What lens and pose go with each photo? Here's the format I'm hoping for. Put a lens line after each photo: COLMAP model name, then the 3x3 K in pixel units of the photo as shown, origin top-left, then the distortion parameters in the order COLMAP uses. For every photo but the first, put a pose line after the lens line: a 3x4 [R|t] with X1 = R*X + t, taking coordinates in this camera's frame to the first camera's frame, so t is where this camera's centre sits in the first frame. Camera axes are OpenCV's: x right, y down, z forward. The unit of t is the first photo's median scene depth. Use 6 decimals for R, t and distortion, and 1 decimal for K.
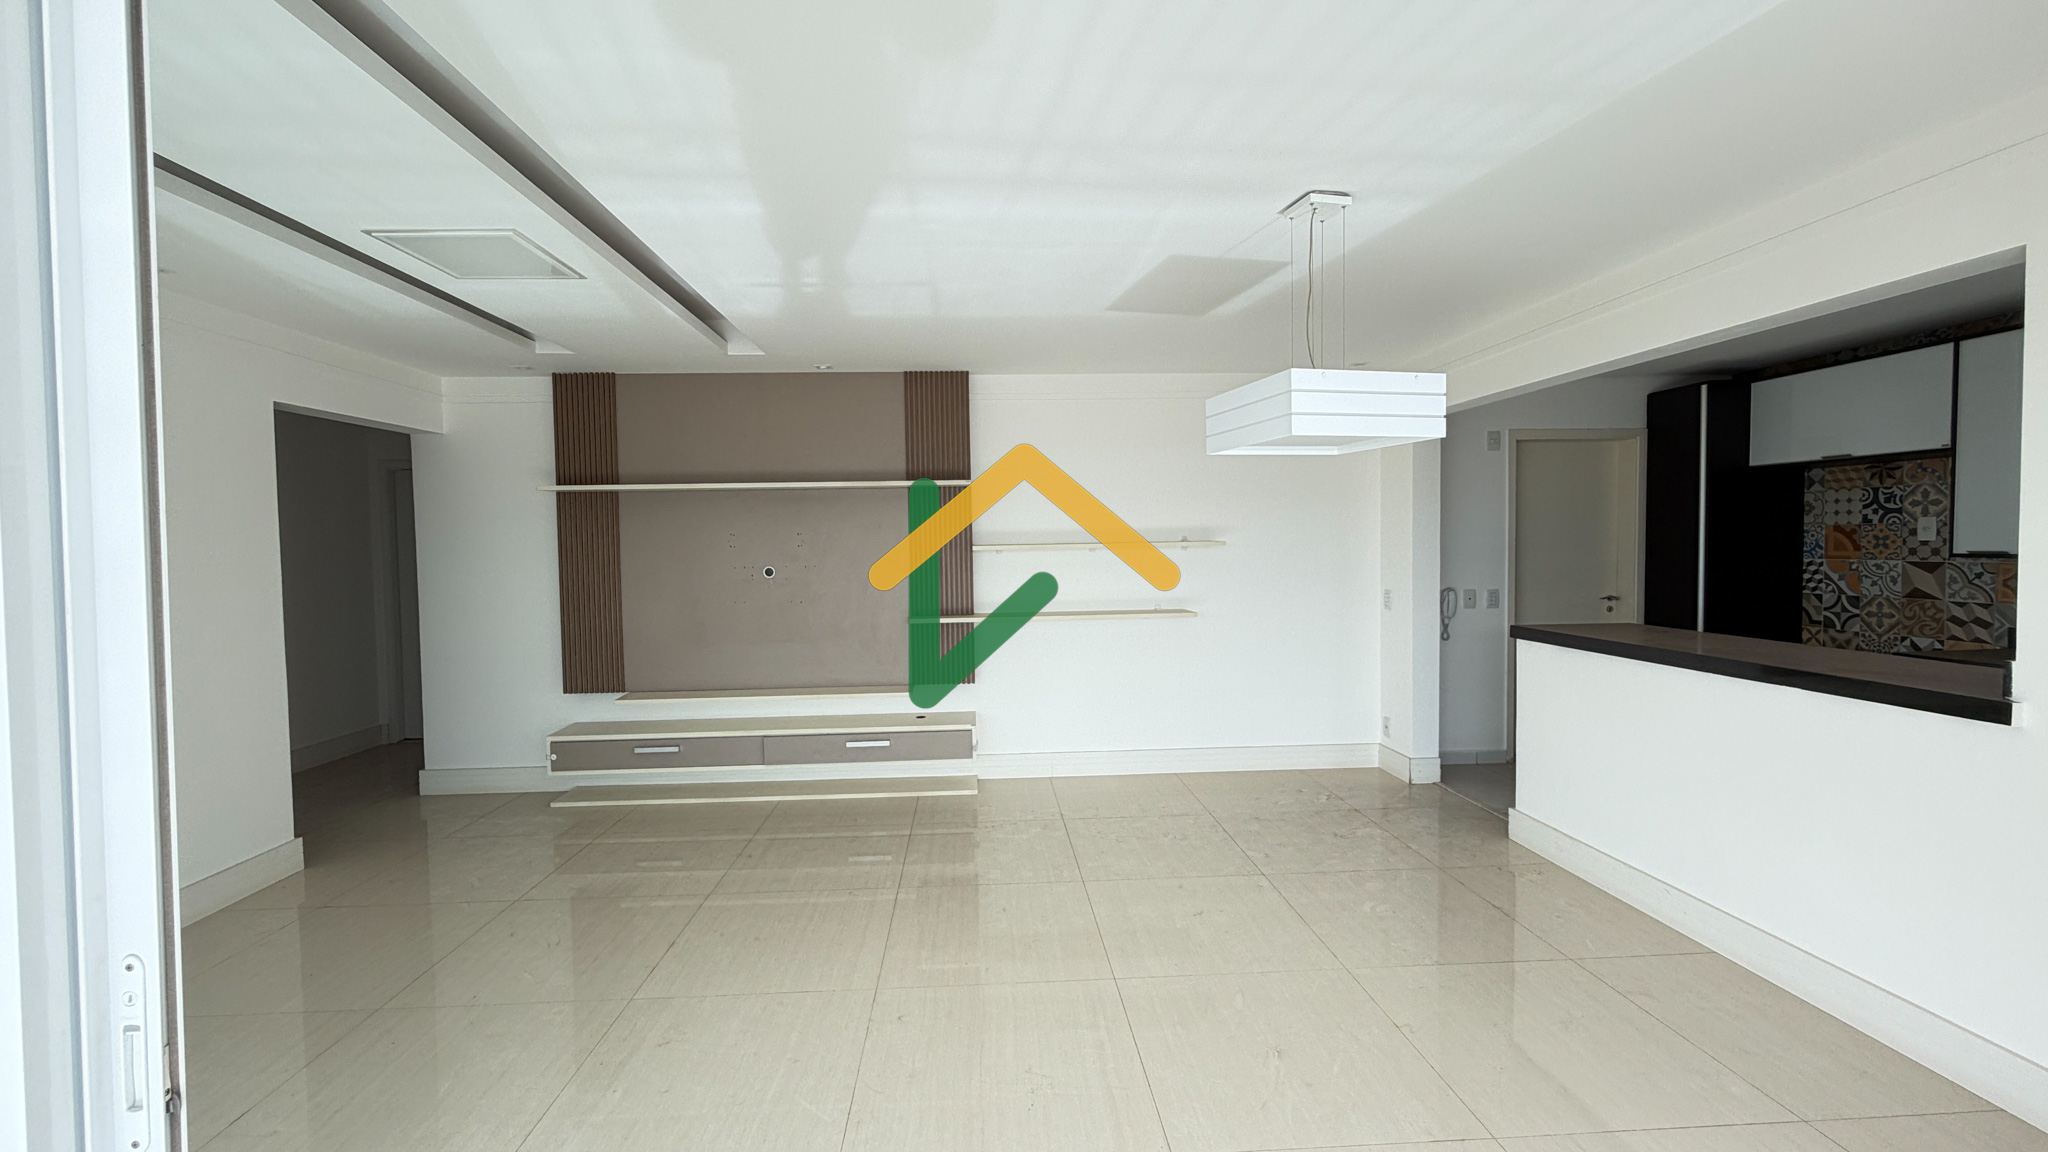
lens RADIAL K [[811.8, 0, 1016.7], [0, 811.8, 574.1], [0, 0, 1]] dist [-0.000017, 0.000016]
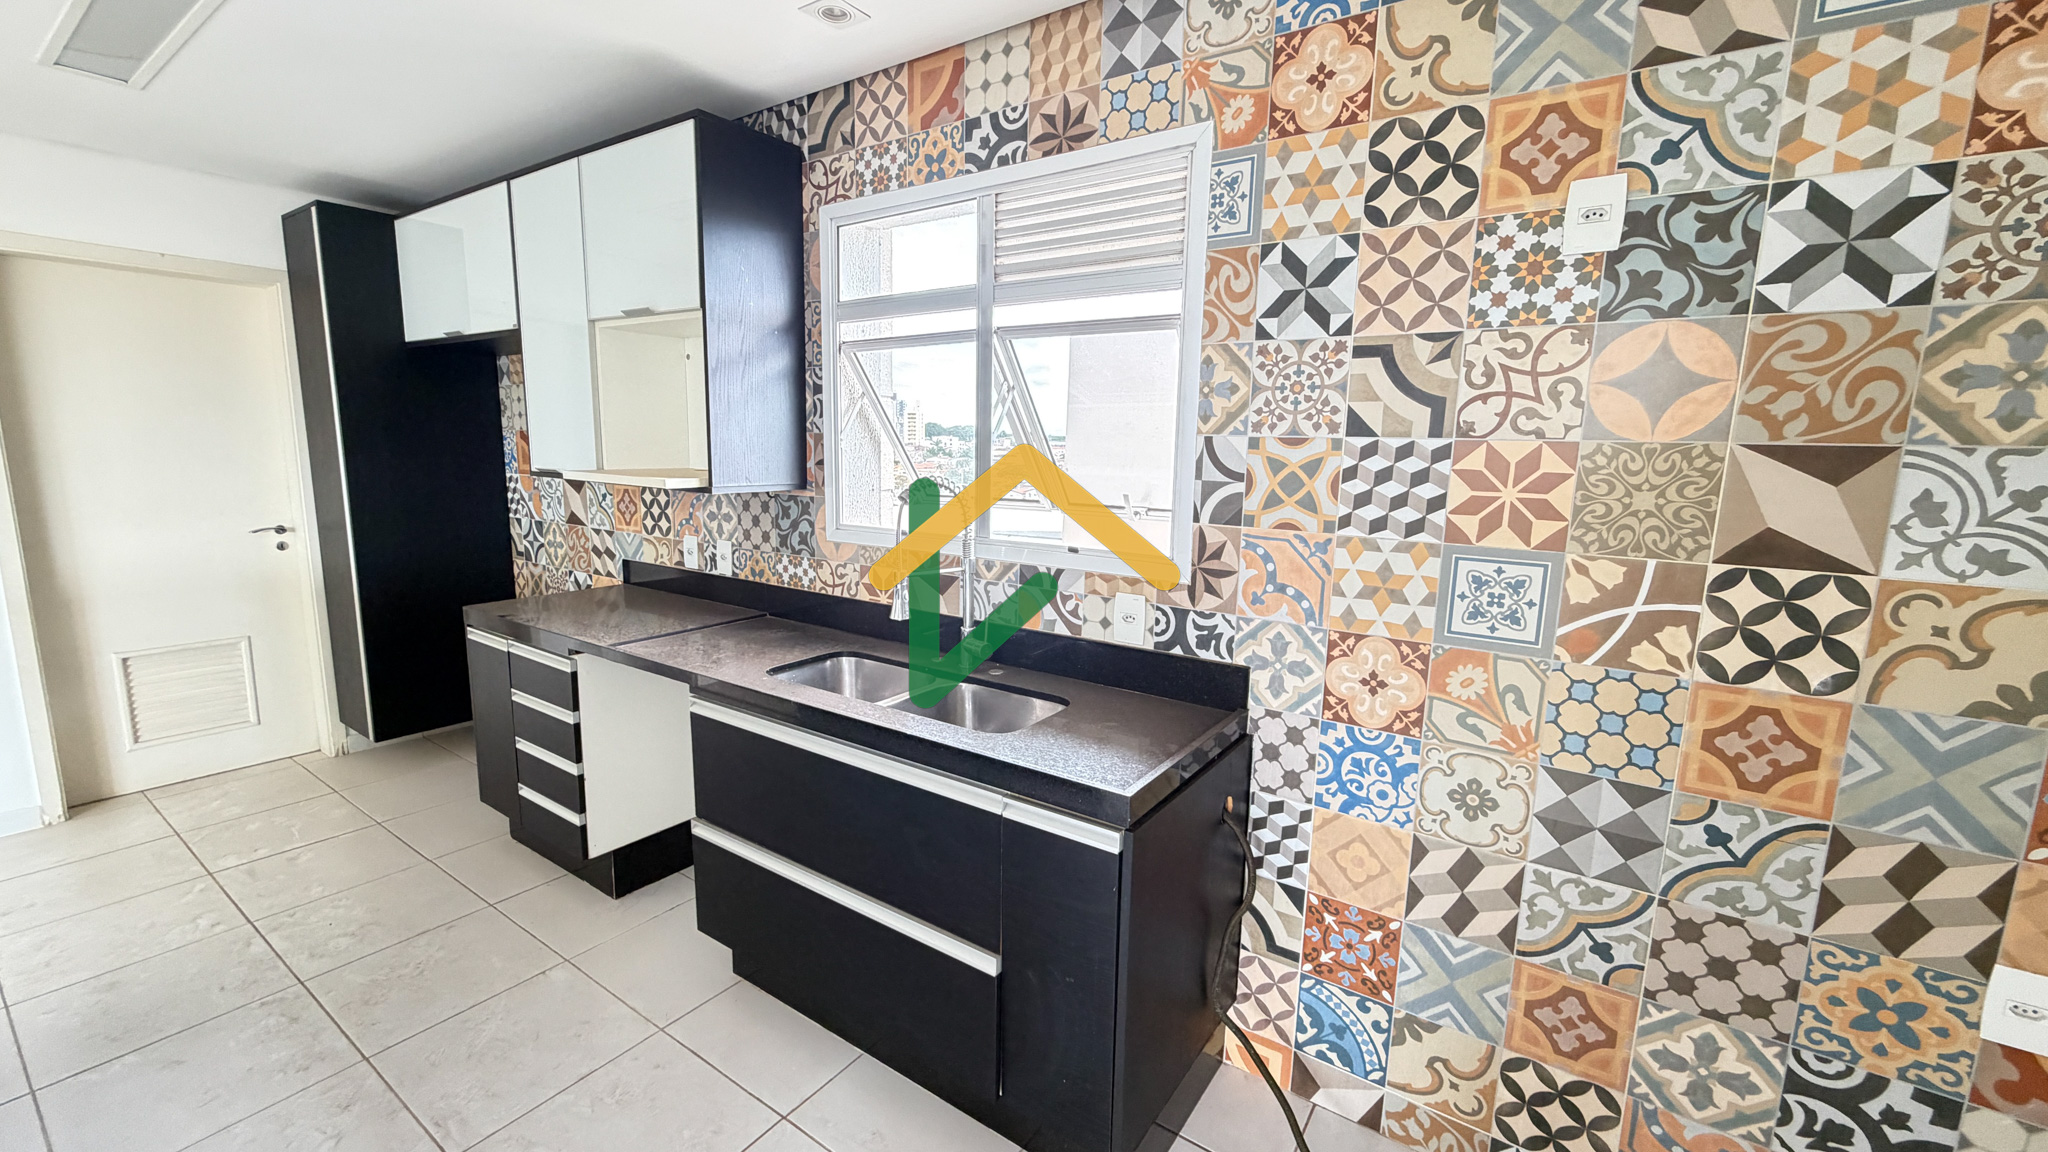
lens RADIAL K [[811.8, 0, 1017.4], [0, 811.8, 573.2], [0, 0, 1]] dist [-0.000017, 0.000016]
pose [[0.611566, -0.094068, 0.785582, 0.697826], [0.000014, 0.992908, 0.118883, -0.017422], [-0.791193, -0.072694, 0.607230, 0.137470]]
